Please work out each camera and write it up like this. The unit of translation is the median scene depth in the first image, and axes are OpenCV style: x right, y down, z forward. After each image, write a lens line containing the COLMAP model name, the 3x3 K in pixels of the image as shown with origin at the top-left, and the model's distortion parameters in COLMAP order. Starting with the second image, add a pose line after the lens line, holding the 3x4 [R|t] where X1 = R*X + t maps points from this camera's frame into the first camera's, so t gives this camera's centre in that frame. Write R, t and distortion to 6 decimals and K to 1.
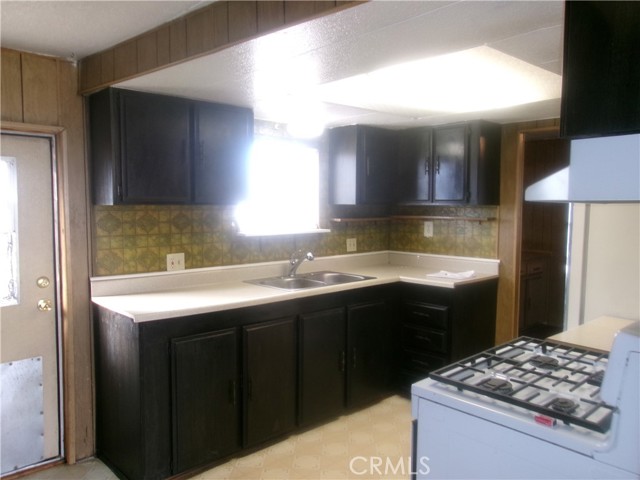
lens RADIAL K [[497.8, 0, 315.4], [0, 497.8, 238.8], [0, 0, 1]] dist [-0.032418, 0.068011]
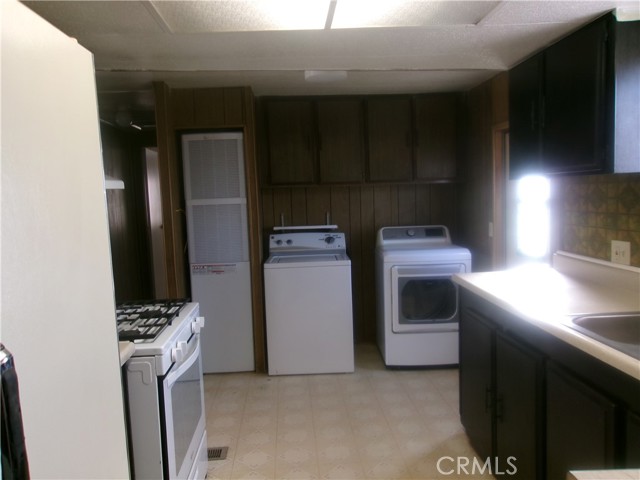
lens RADIAL K [[497.8, 0, 315.4], [0, 497.8, 238.8], [0, 0, 1]] dist [-0.032418, 0.068011]
pose [[-0.623900, 0.090010, -0.776303, 0.555252], [-0.022827, 0.990822, 0.133229, -0.059646], [0.781171, 0.100842, -0.616120, 1.061485]]
